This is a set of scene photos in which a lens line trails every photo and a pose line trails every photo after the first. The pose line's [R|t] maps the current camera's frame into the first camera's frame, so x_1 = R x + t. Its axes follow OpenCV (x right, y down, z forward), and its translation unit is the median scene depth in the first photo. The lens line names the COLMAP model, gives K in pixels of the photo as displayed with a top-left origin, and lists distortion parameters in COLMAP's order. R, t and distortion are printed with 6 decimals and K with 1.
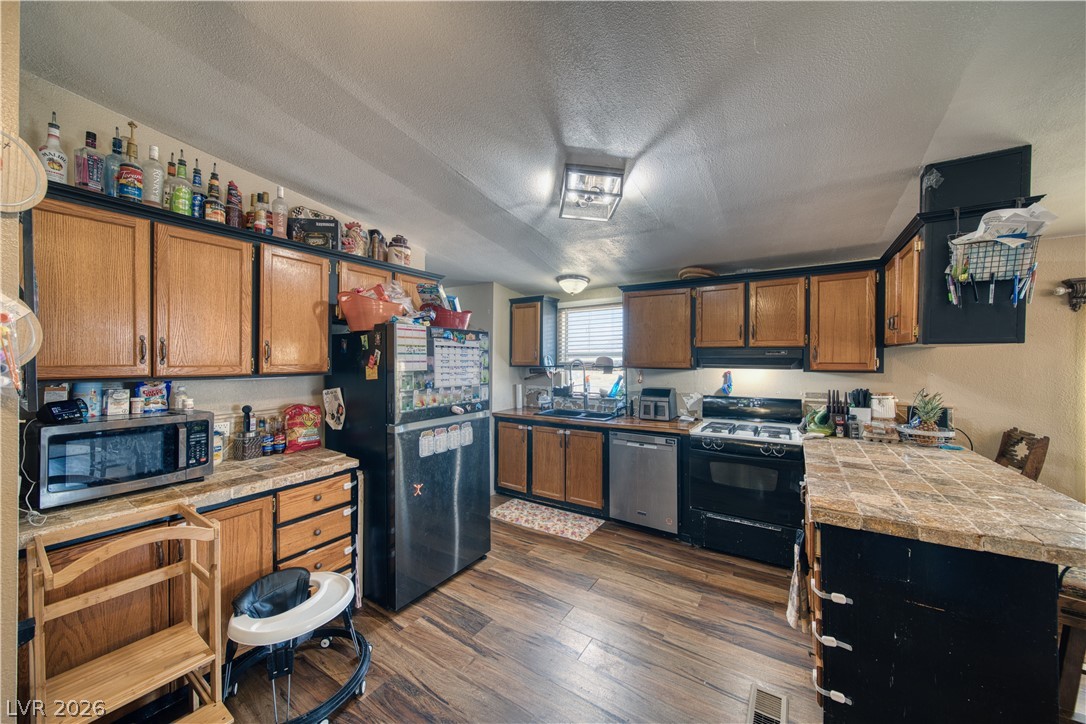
lens RADIAL K [[383.3, 0, 543.5], [0, 383.3, 361.3], [0, 0, 1]] dist [-0.002447, -0.000130]
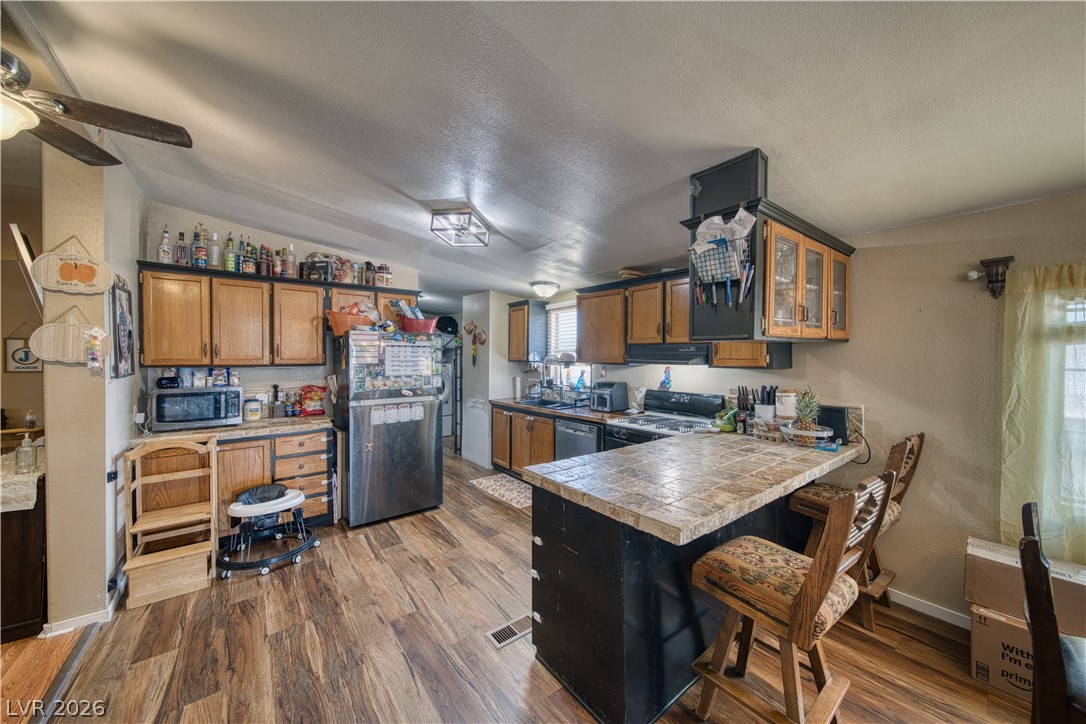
lens RADIAL K [[383.3, 0, 542.4], [0, 383.3, 362.1], [0, 0, 1]] dist [-0.000928, -0.000034]
pose [[0.944505, 0.005643, -0.328447, 0.724886], [-0.001533, 0.999917, 0.012772, 0.000655], [0.328492, -0.011560, 0.944436, -0.123531]]
